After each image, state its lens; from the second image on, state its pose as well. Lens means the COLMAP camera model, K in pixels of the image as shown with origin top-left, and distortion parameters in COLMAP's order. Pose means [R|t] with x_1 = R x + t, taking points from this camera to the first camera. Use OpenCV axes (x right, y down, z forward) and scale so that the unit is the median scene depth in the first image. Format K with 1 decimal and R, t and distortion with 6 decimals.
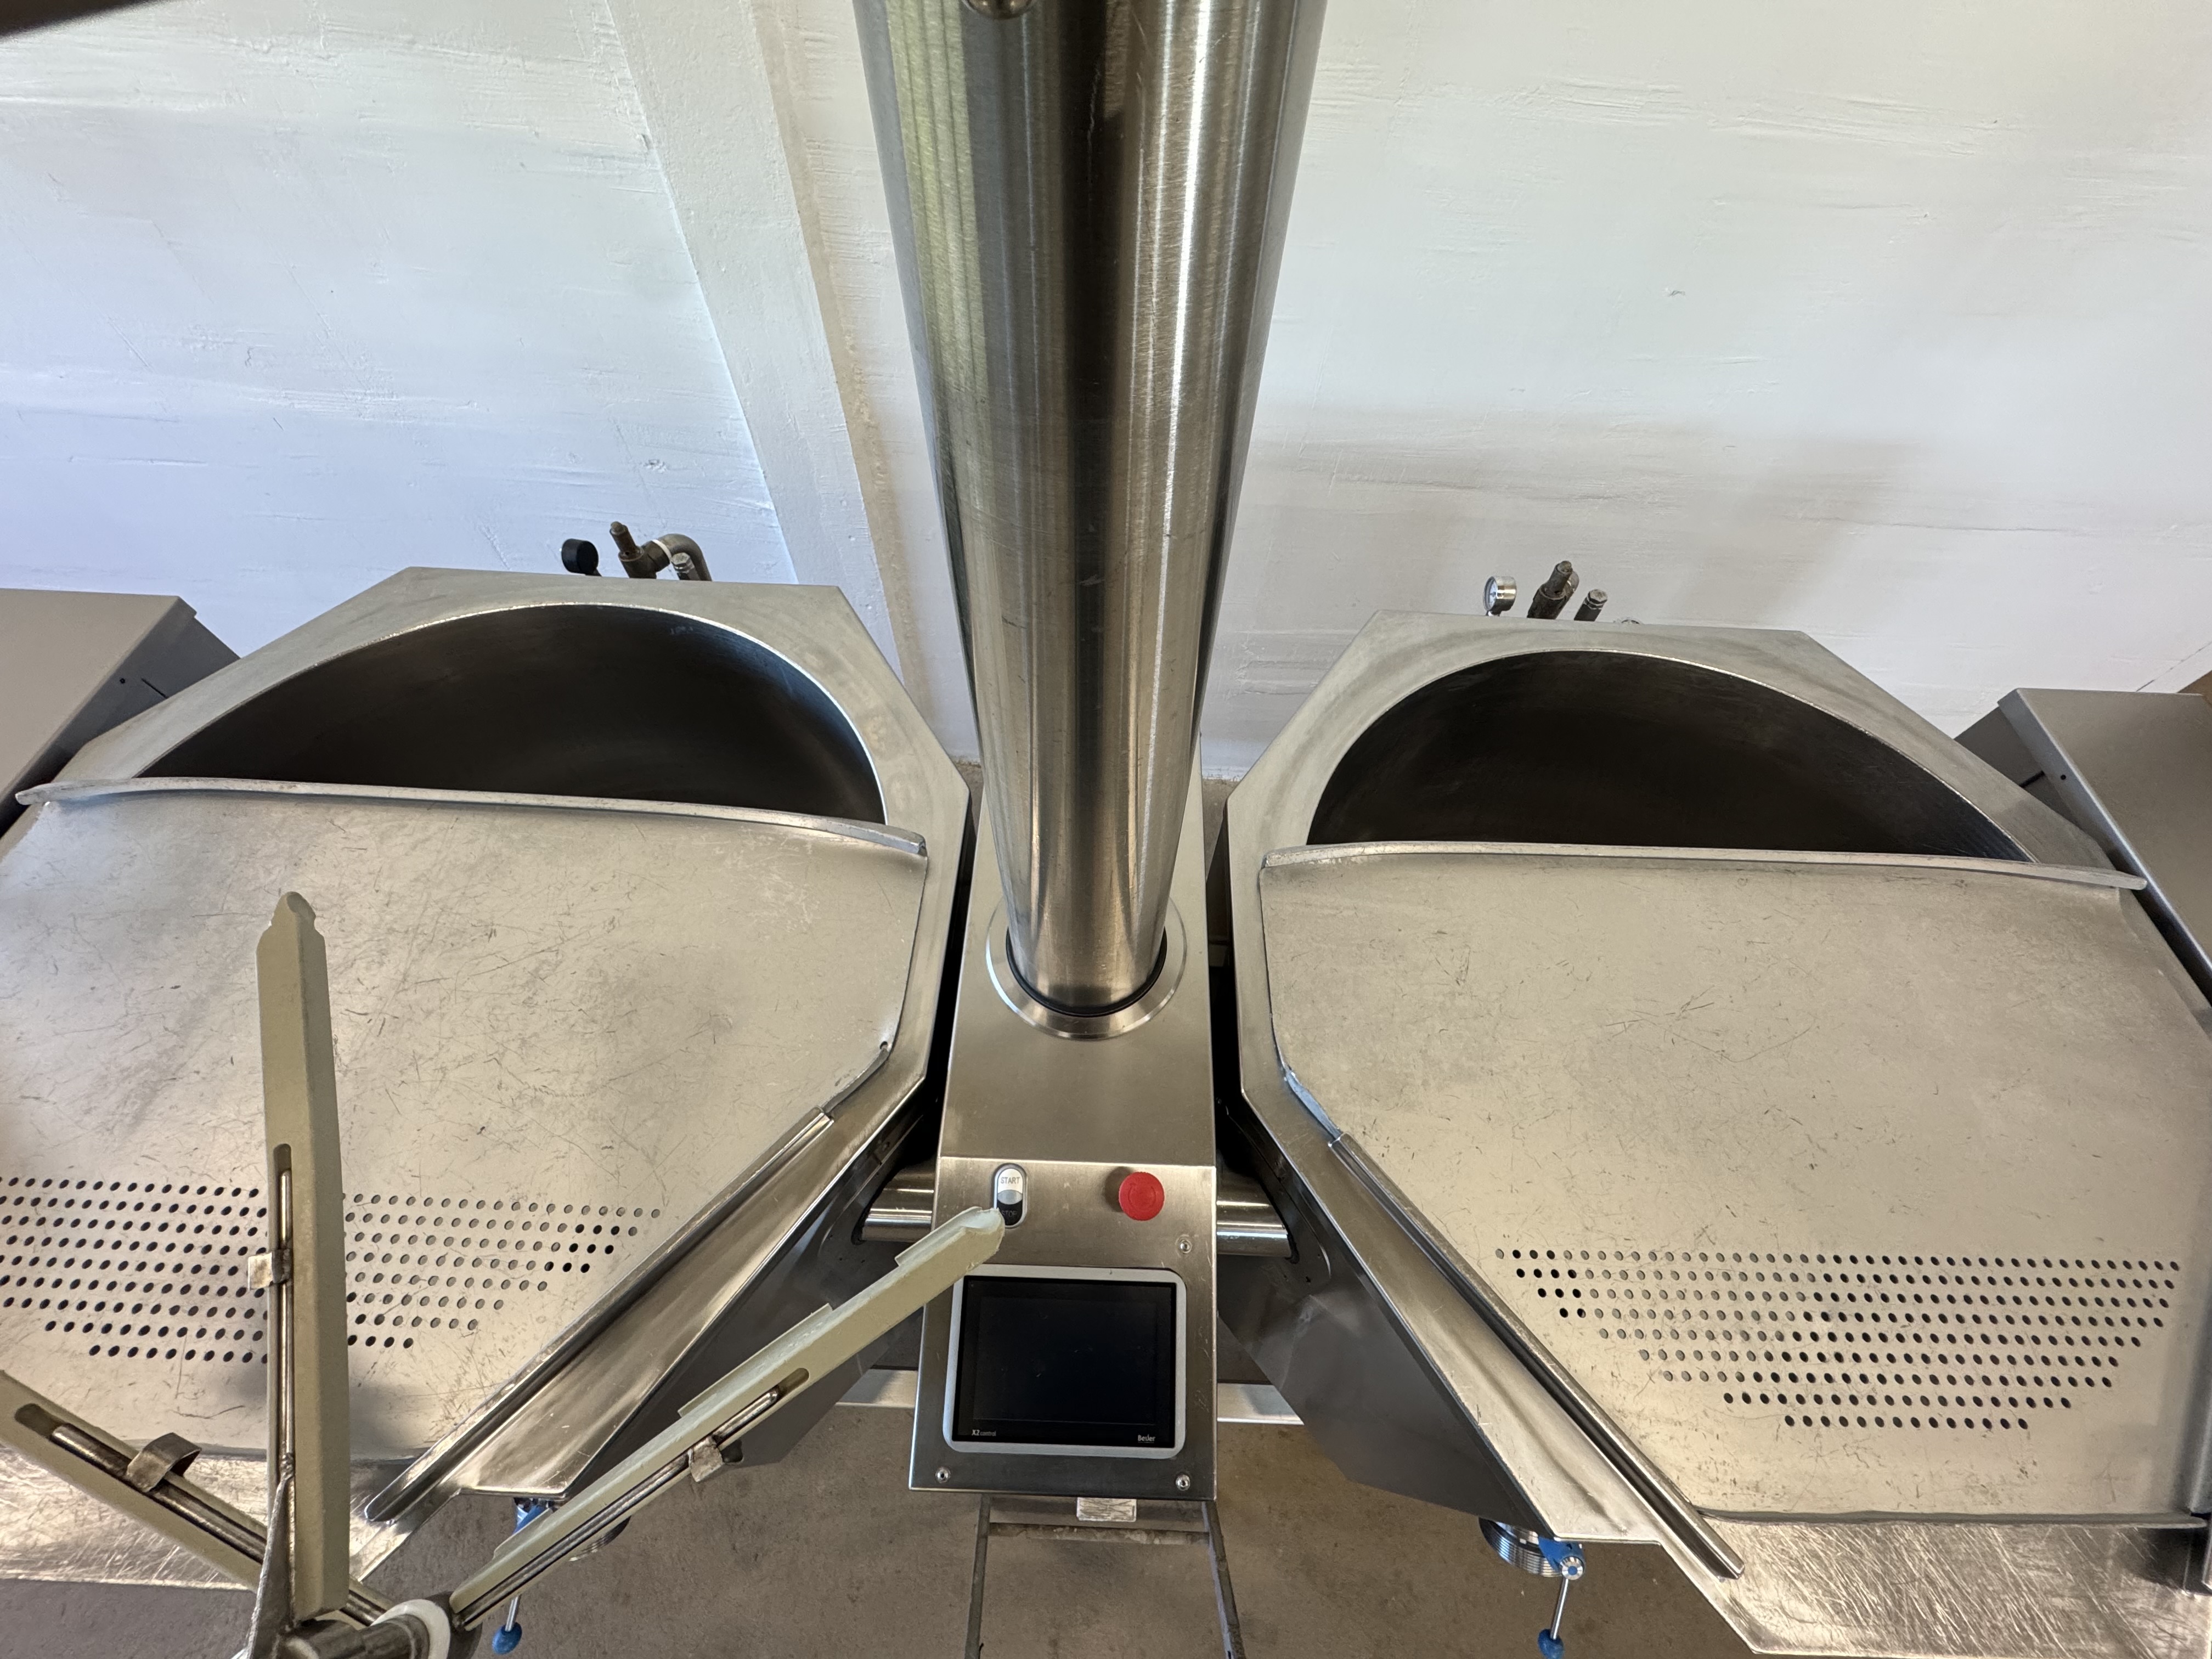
lens RADIAL K [[880.4, 0, 1105.1], [0, 880.4, 830.6], [0, 0, 1]] dist [-0.002723, 0.000284]
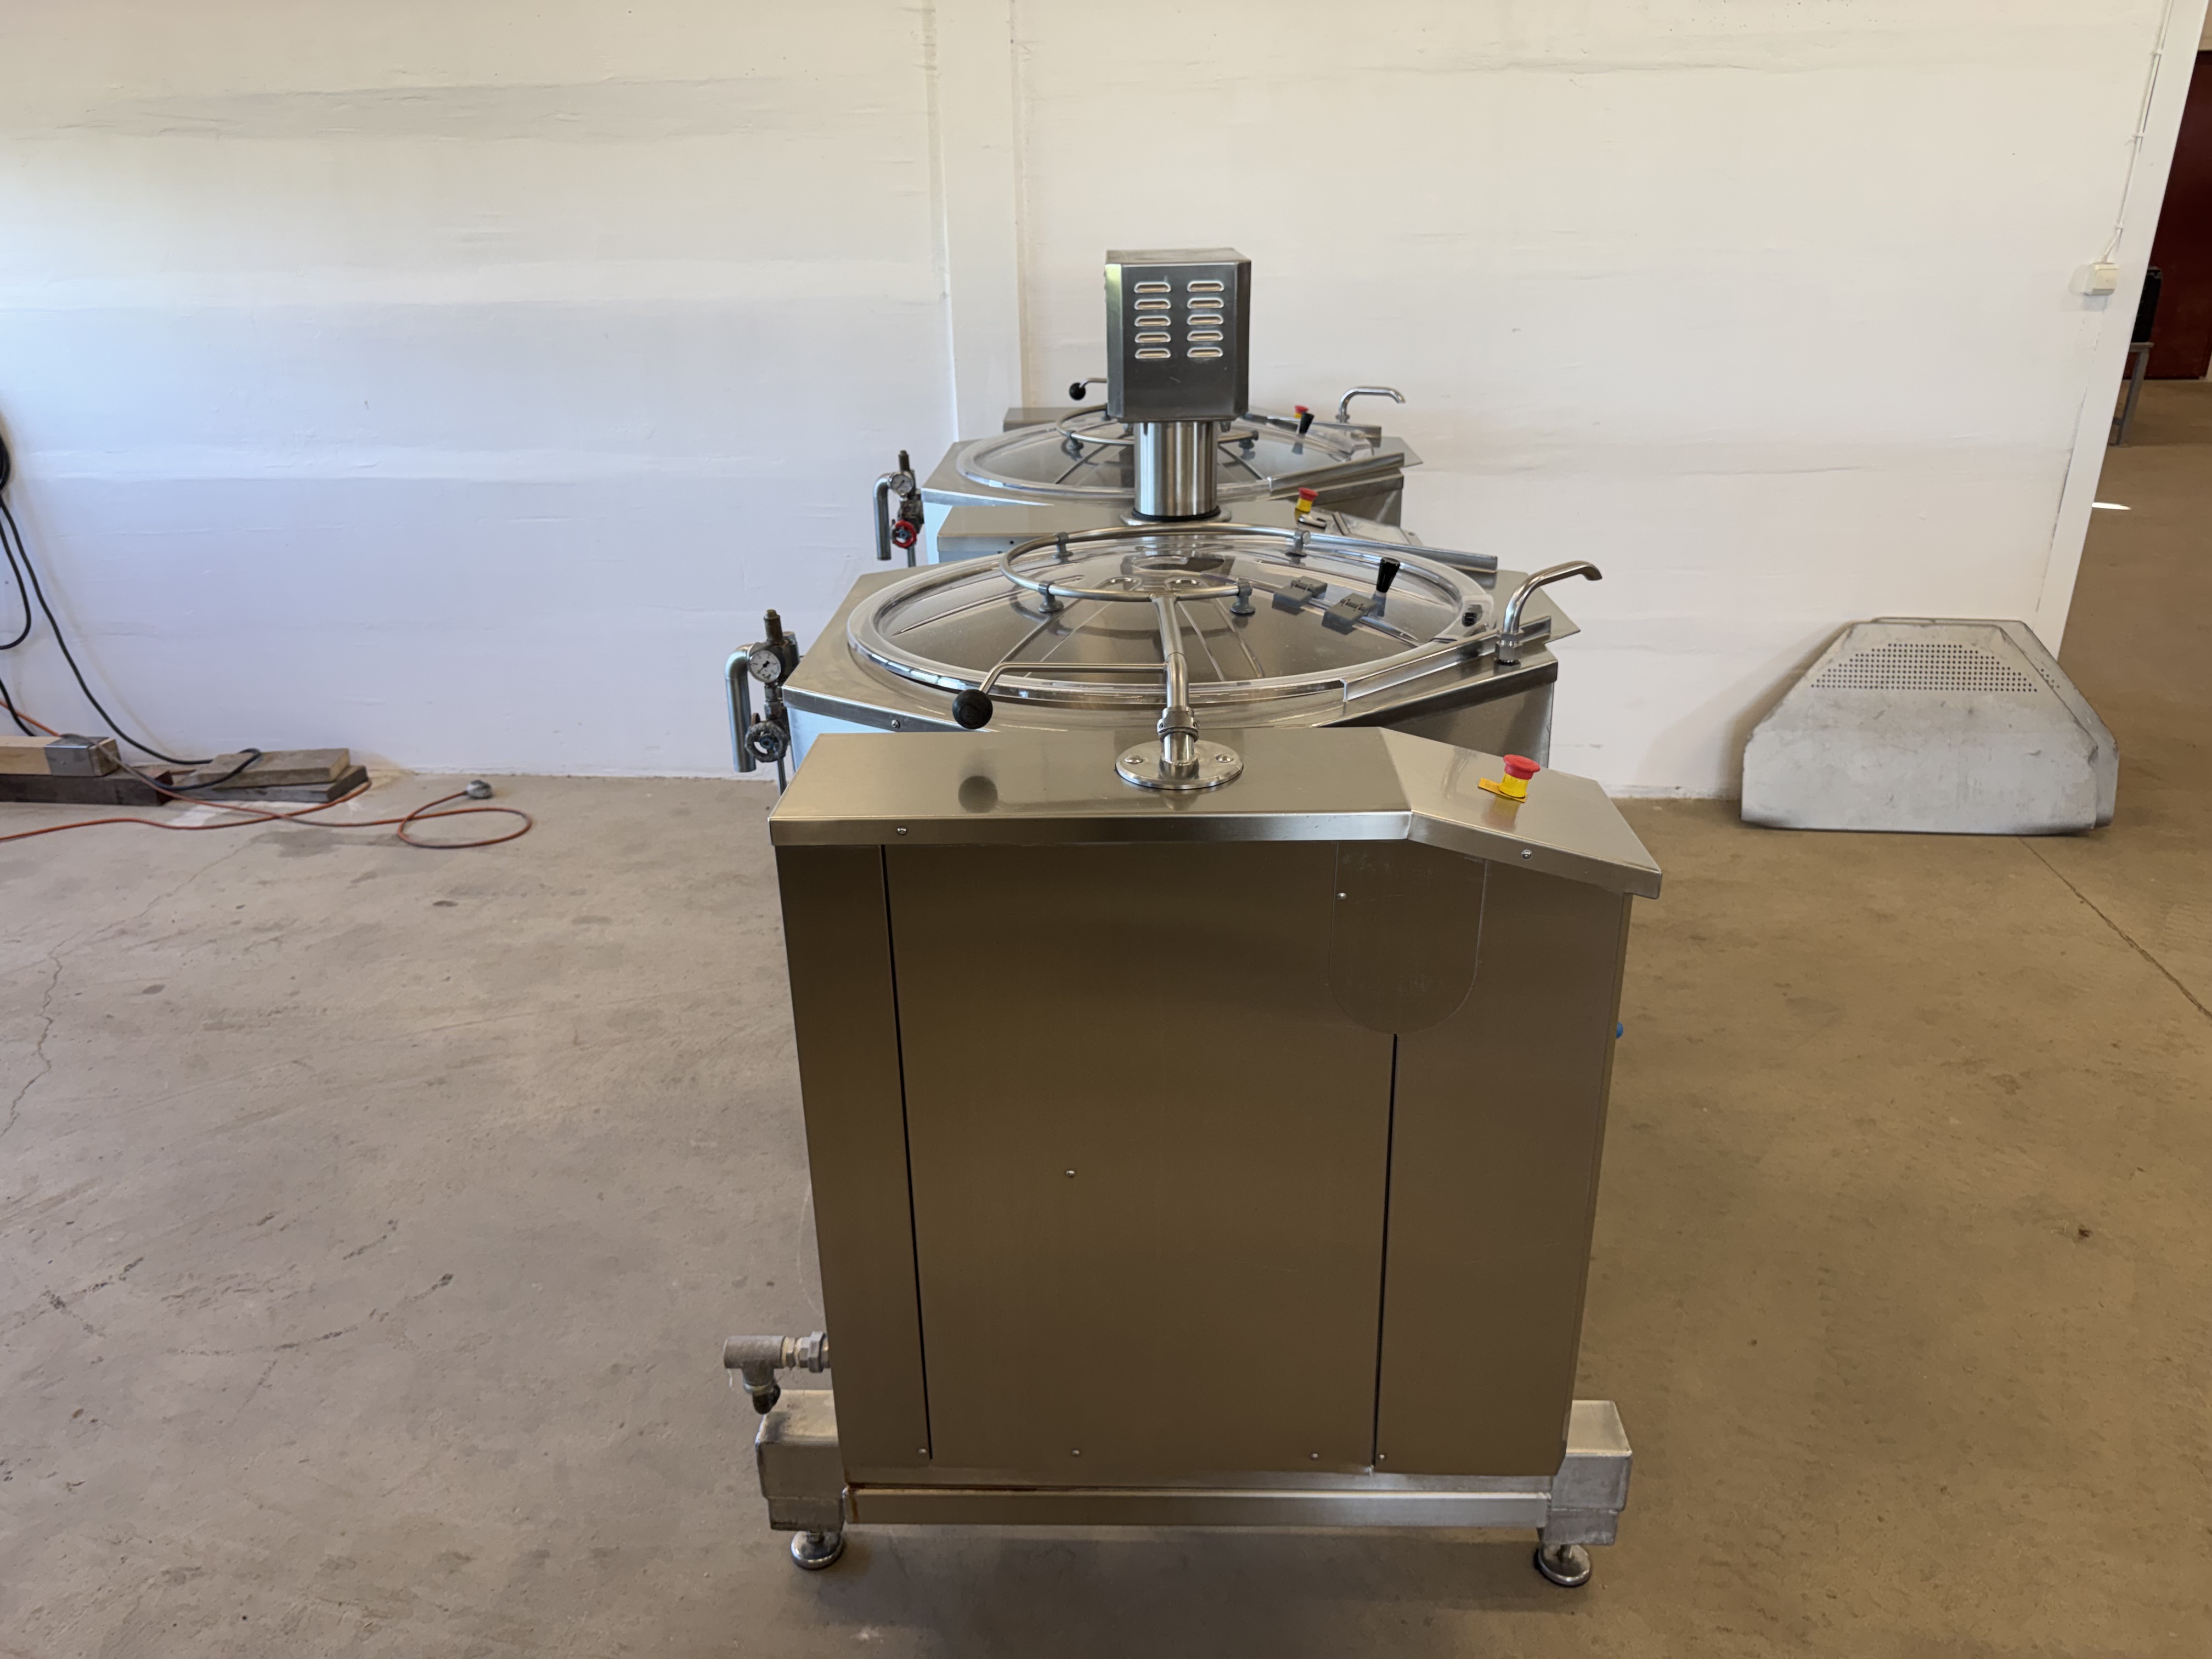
lens RADIAL K [[1586.9, 0, 1107.5], [0, 1586.9, 843.4], [0, 0, 1]] dist [0.010843, -0.020702]
pose [[0.997259, -0.026250, -0.069181, 0.038302], [-0.015458, 0.840420, -0.541716, 2.317126], [0.072362, 0.541300, 0.837710, -1.352267]]
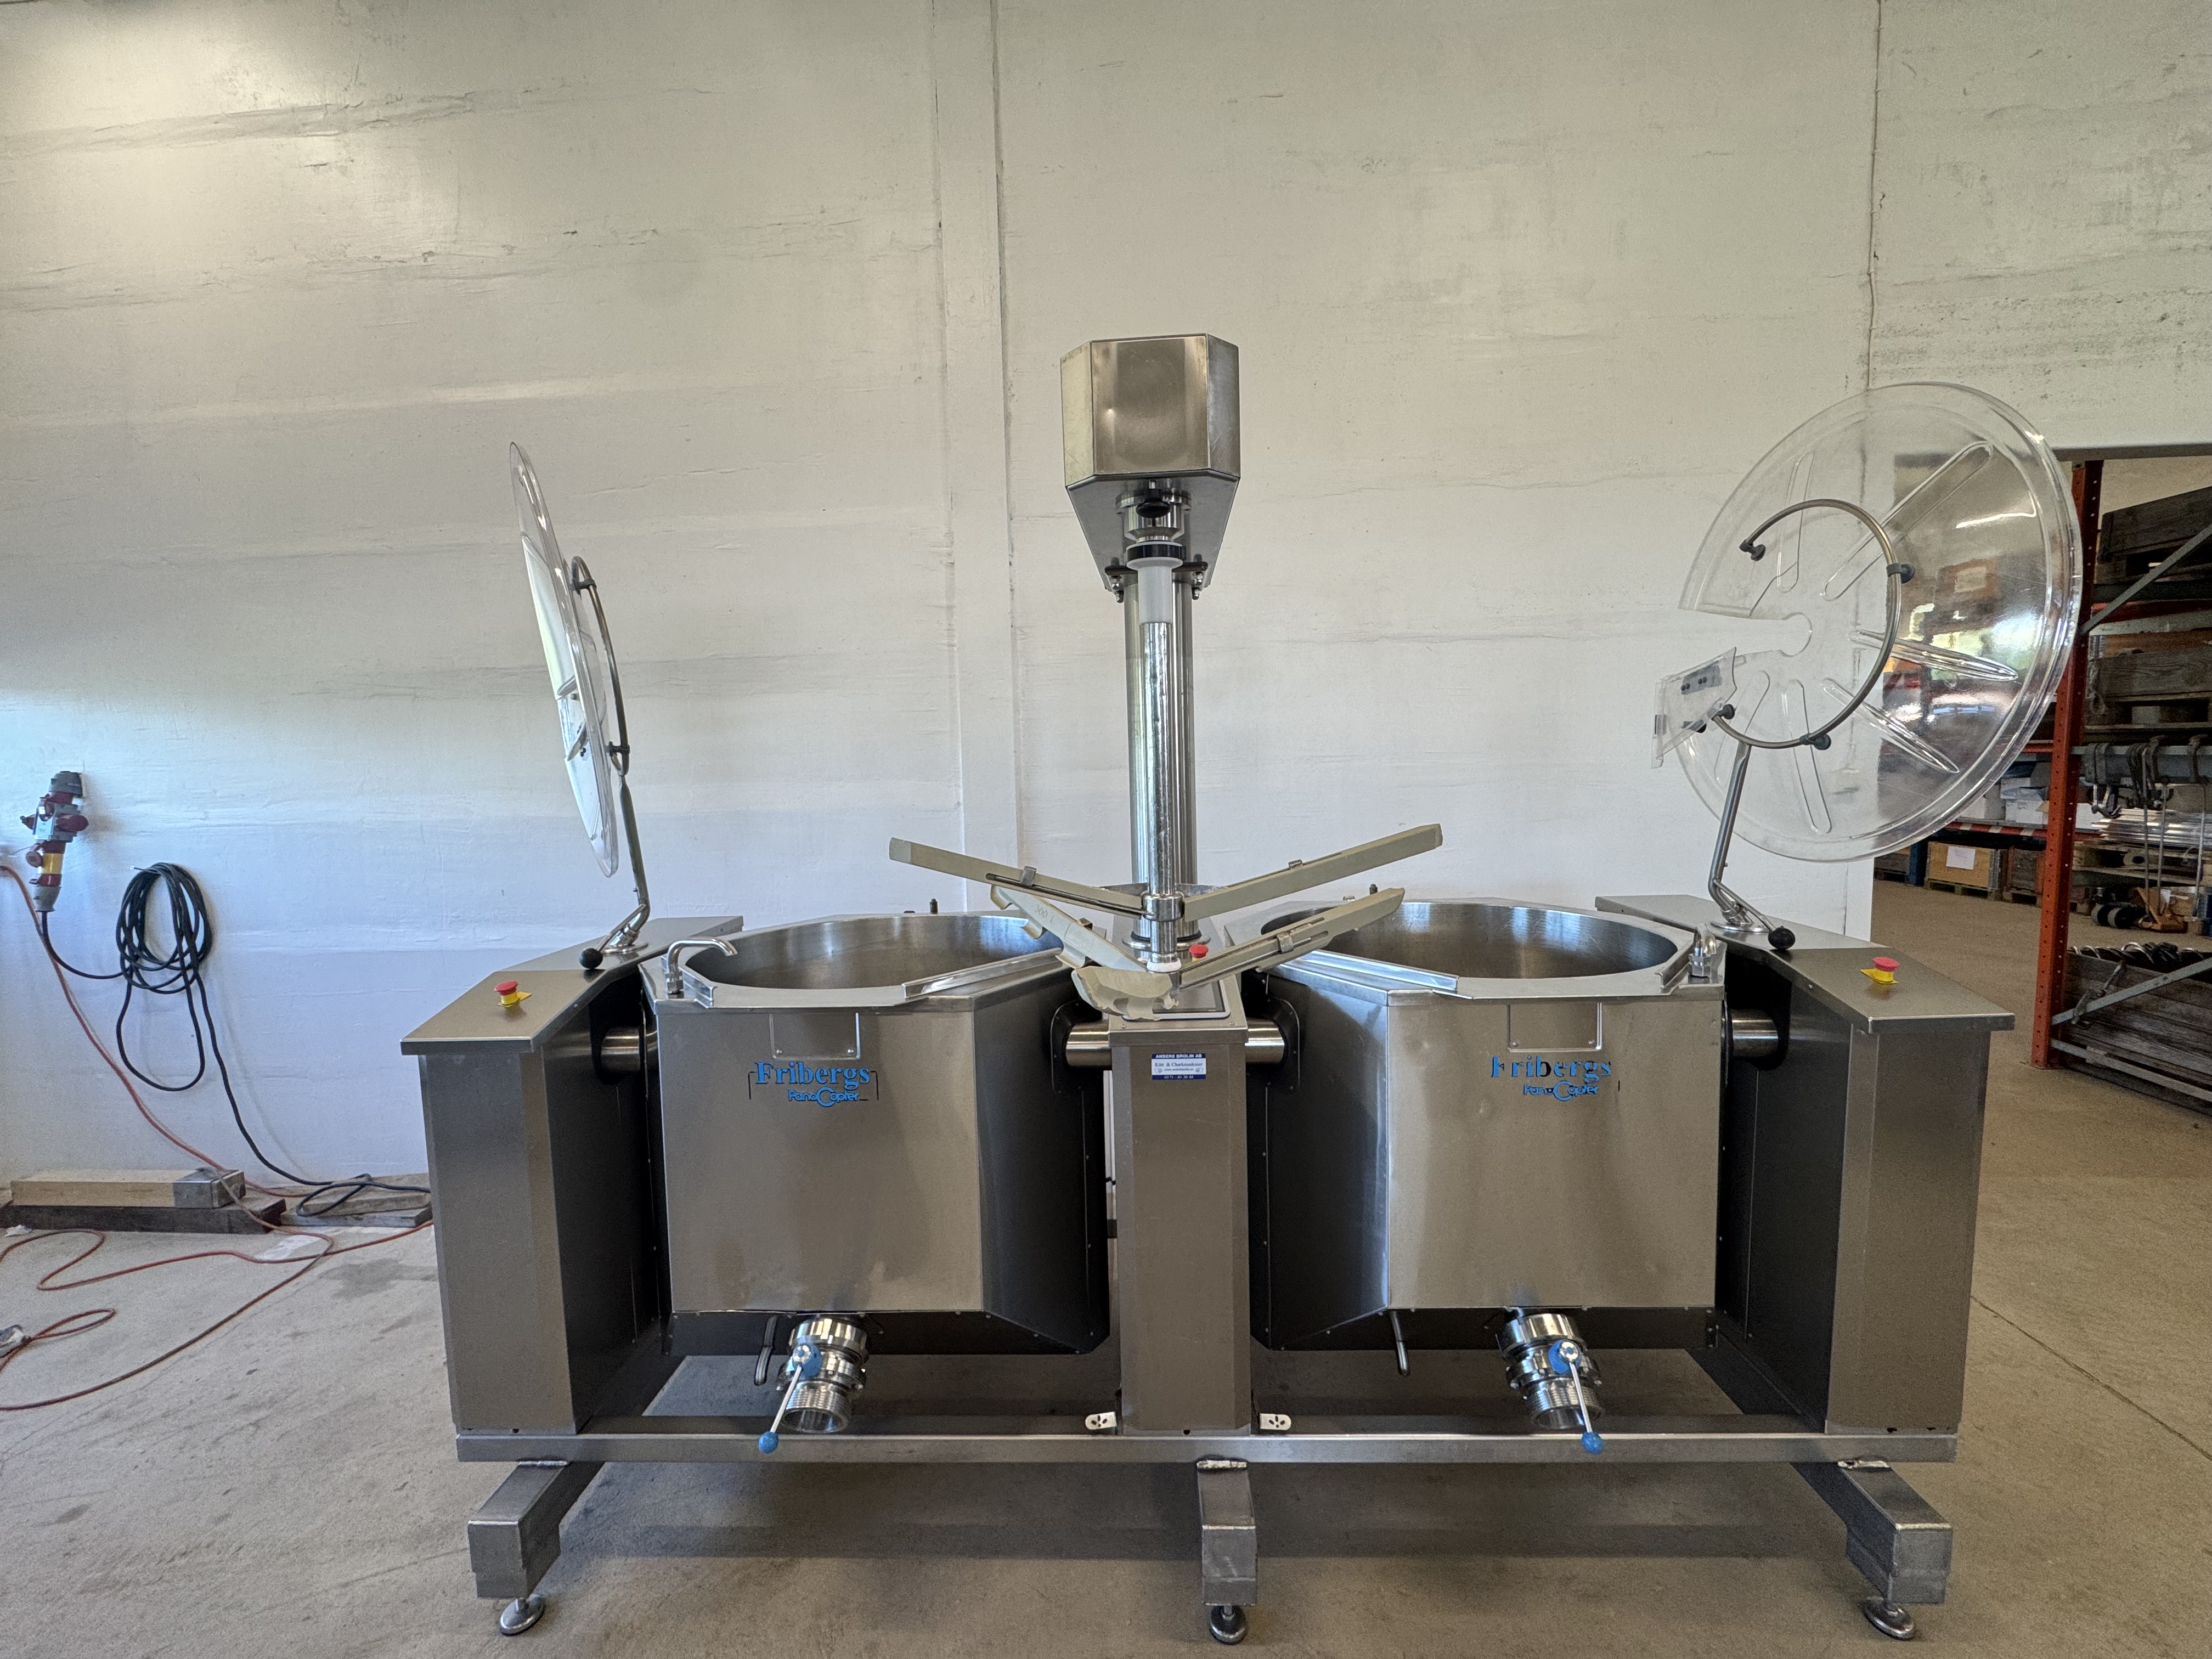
lens RADIAL K [[880.4, 0, 1106.5], [0, 880.4, 830.1], [0, 0, 1]] dist [-0.002723, 0.000284]
pose [[0.998166, -0.060478, -0.002470, -0.119817], [0.034814, 0.607020, -0.793923, 1.385797], [0.049514, 0.792382, 0.608013, -0.472915]]
